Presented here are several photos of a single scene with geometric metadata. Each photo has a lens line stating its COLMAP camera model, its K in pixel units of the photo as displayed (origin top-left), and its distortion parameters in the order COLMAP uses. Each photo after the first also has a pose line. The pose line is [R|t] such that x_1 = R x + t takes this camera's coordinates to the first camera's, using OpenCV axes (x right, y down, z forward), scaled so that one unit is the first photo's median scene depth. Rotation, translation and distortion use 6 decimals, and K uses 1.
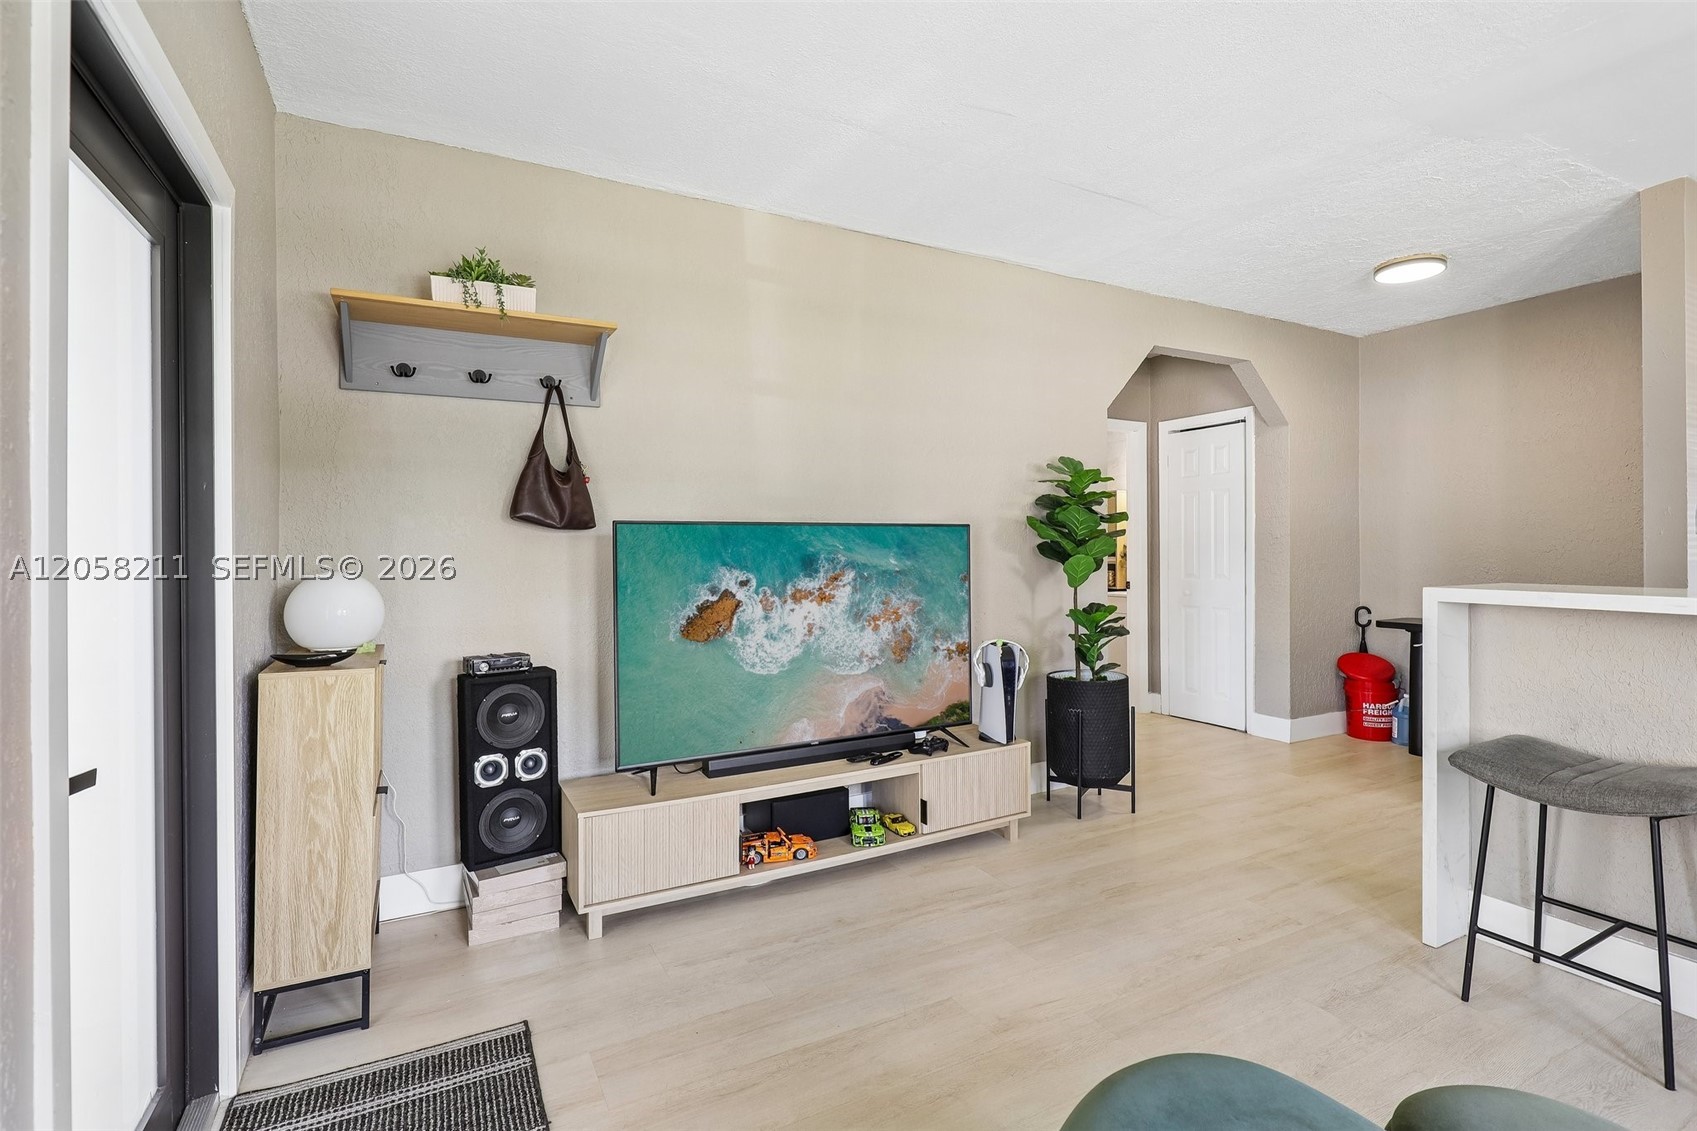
lens RADIAL K [[802.2, 0, 877.4], [0, 802.2, 548.6], [0, 0, 1]] dist [-0.001528, -0.000141]
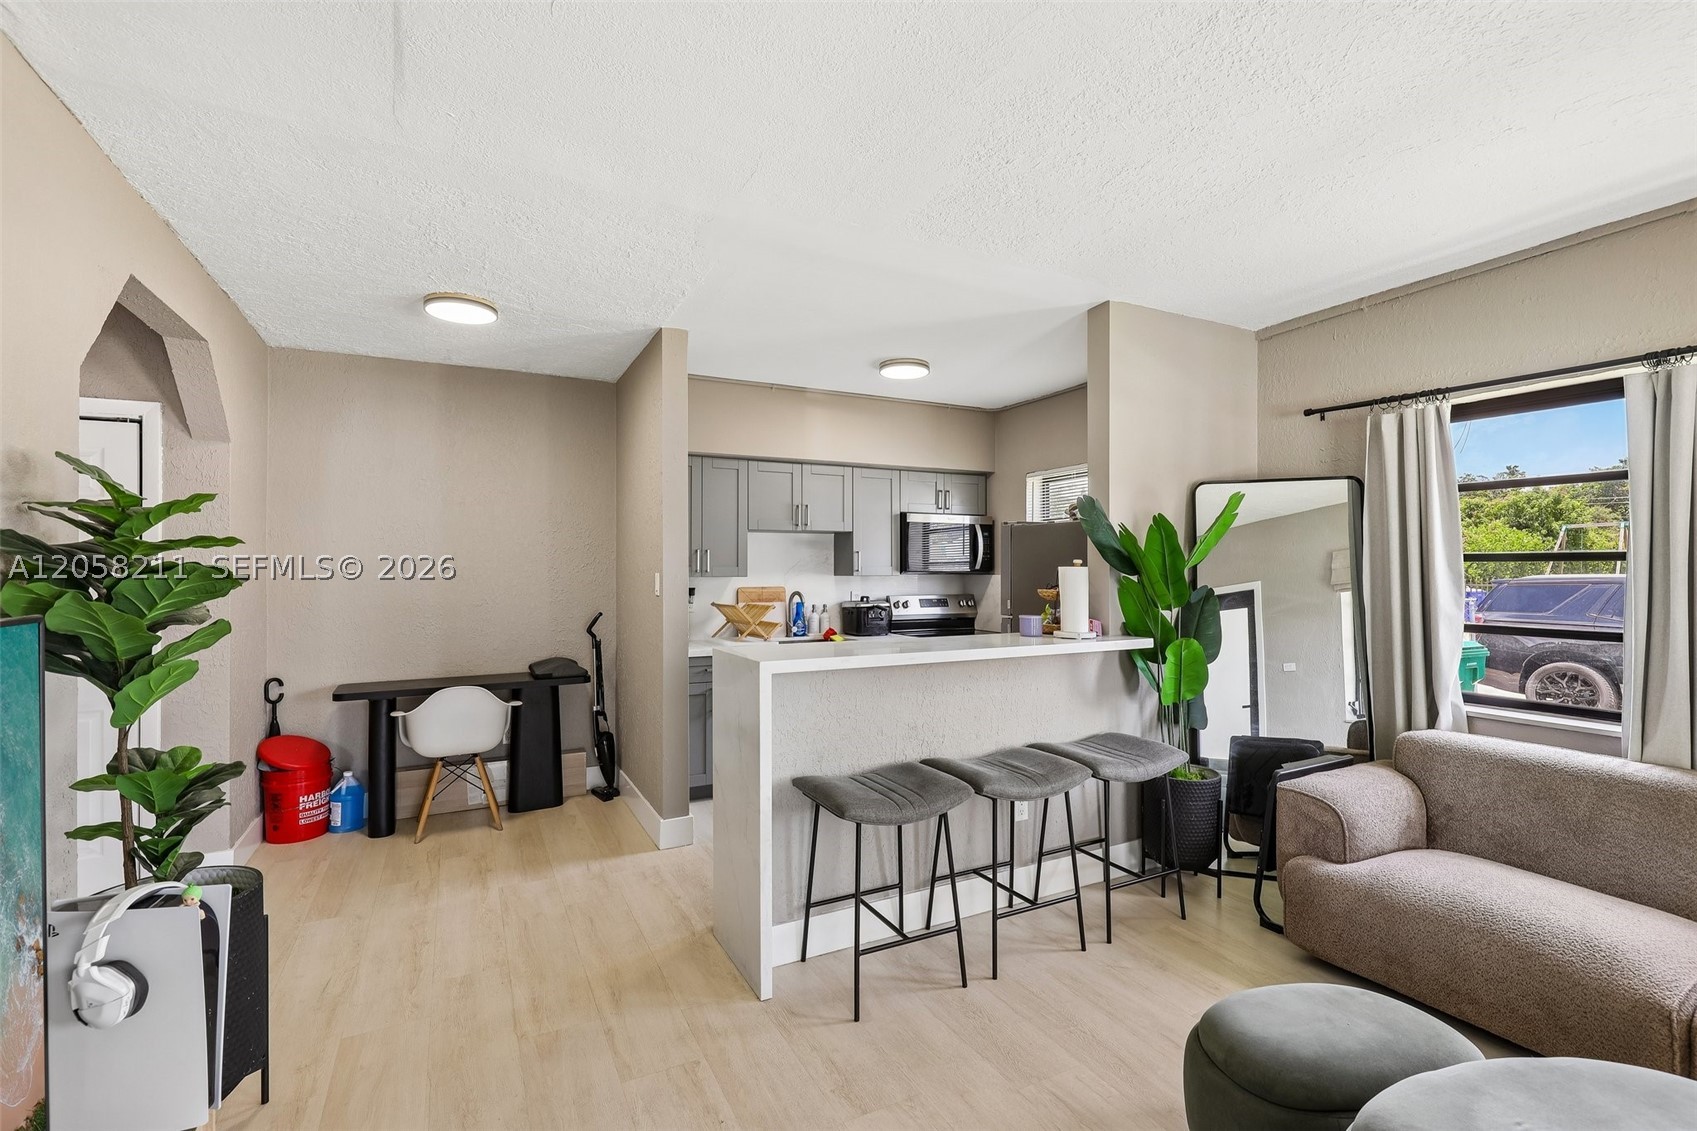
lens RADIAL K [[760.5, 0, 860.8], [0, 760.5, 562.9], [0, 0, 1]] dist [0.001475, 0.000078]
pose [[0.033633, 0.014379, 0.999331, -0.244924], [0.004771, 0.999883, -0.014547, -0.051173], [-0.999423, 0.005257, 0.033560, 0.639139]]
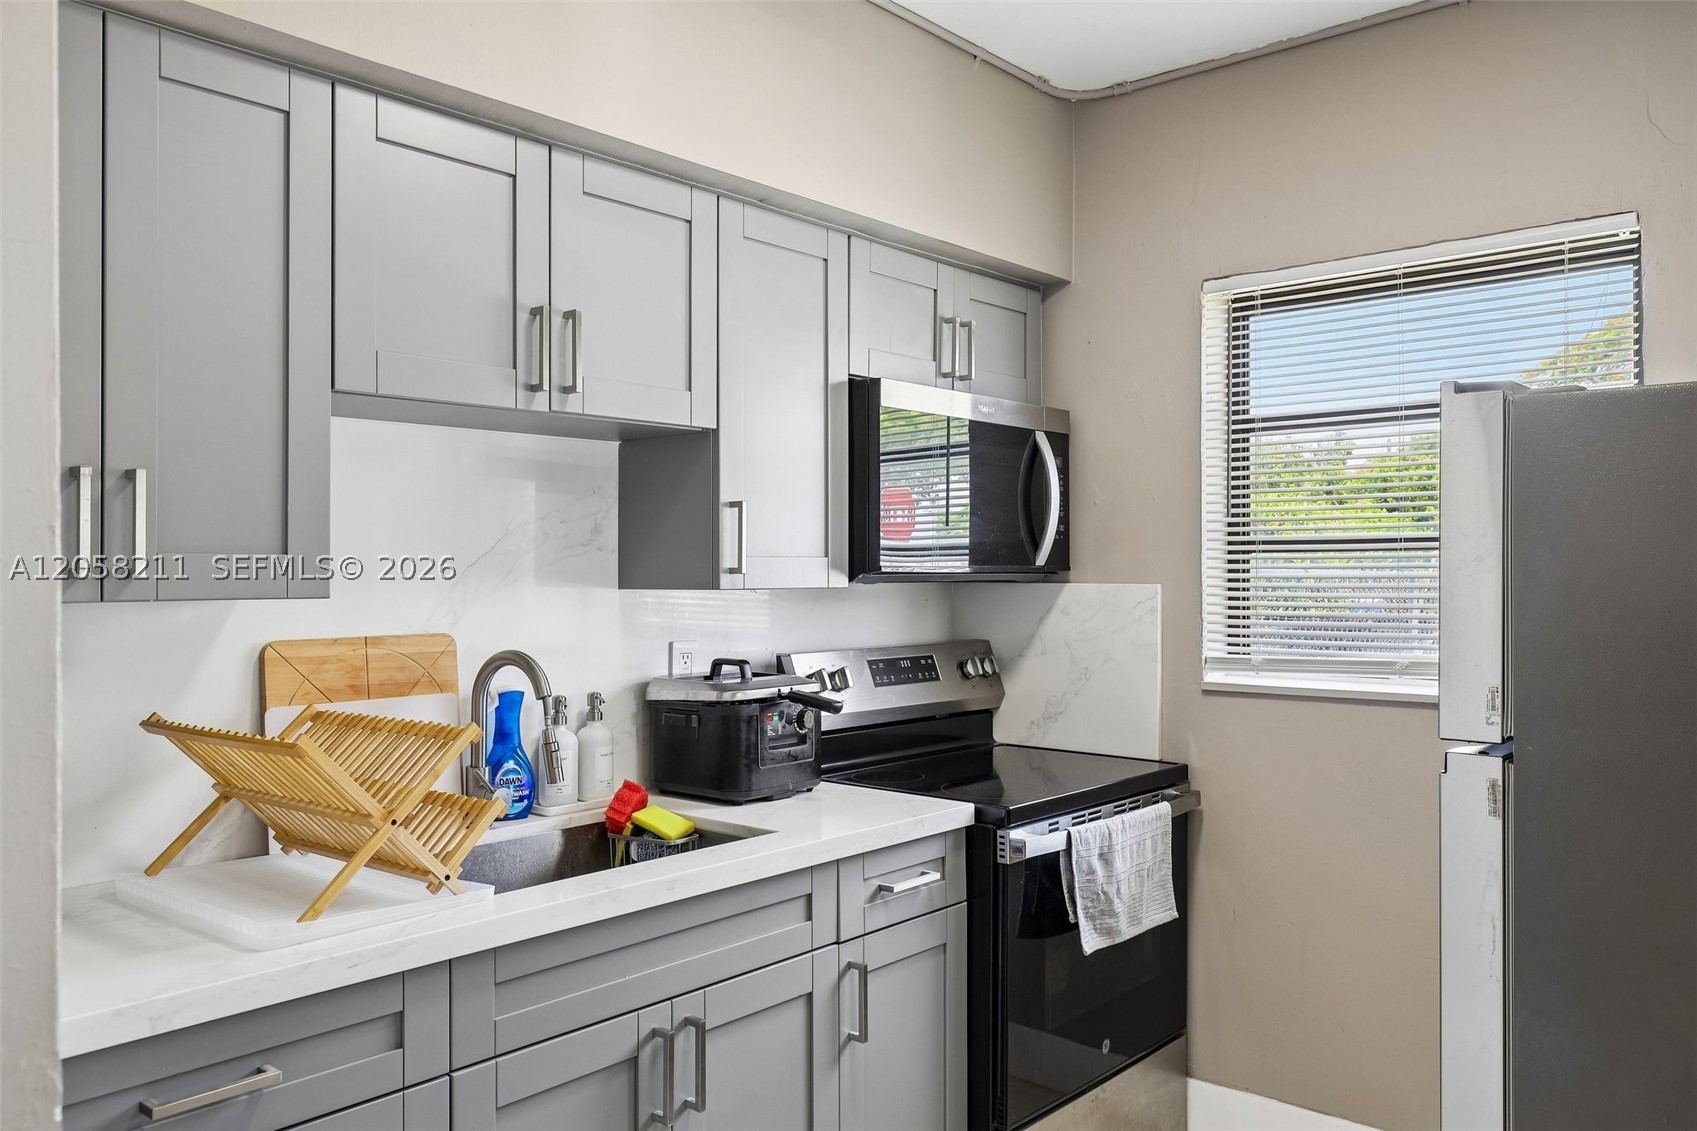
lens RADIAL K [[1271.6, 0, 854.5], [0, 1271.6, 581.9], [0, 0, 1]] dist [0.005884, 0.000978]
pose [[-0.332662, -0.001628, 0.943045, 0.698642], [0.007123, 0.999966, 0.004239, -0.054669], [-0.943019, 0.008128, -0.332639, 0.898157]]
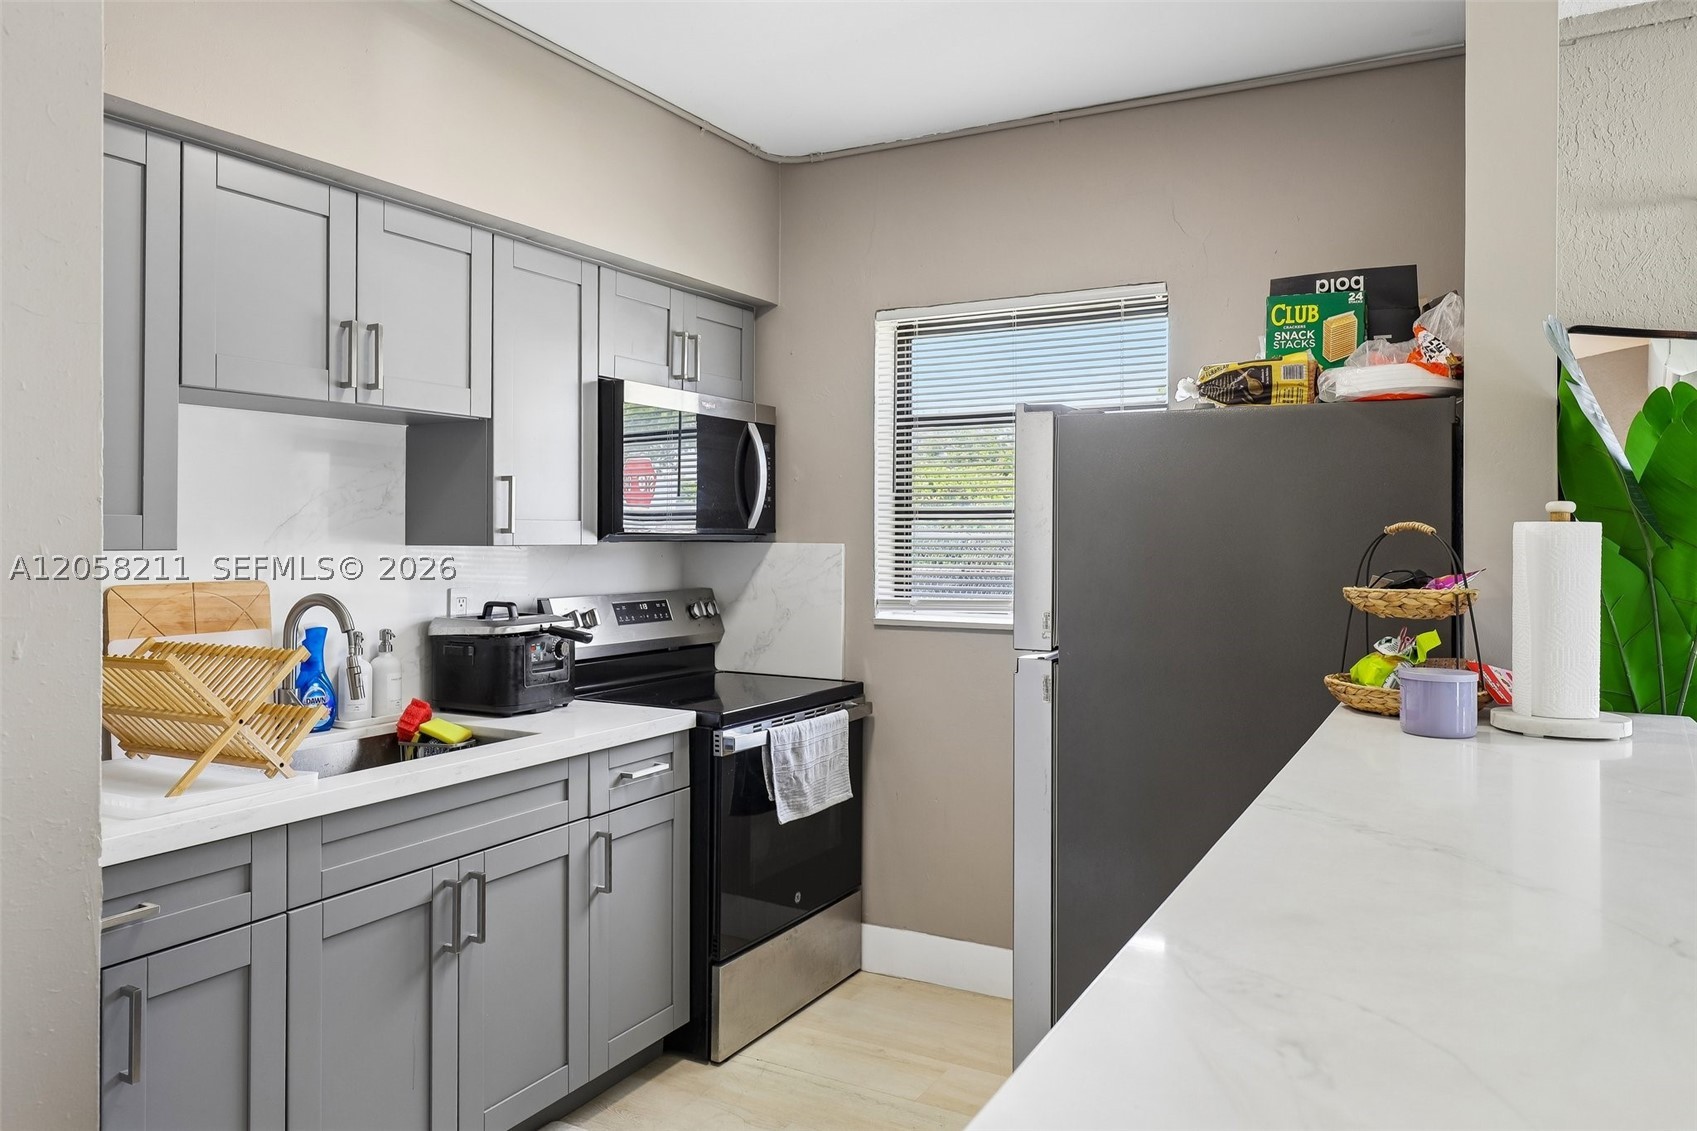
lens RADIAL K [[1175.9, 0, 854.0], [0, 1175.9, 544.2], [0, 0, 1]] dist [0.019198, 0.004852]
pose [[-0.525320, -0.003518, 0.850897, 0.535117], [0.002074, 0.999983, 0.005415, -0.052729], [-0.850902, 0.004609, -0.525304, 0.959622]]
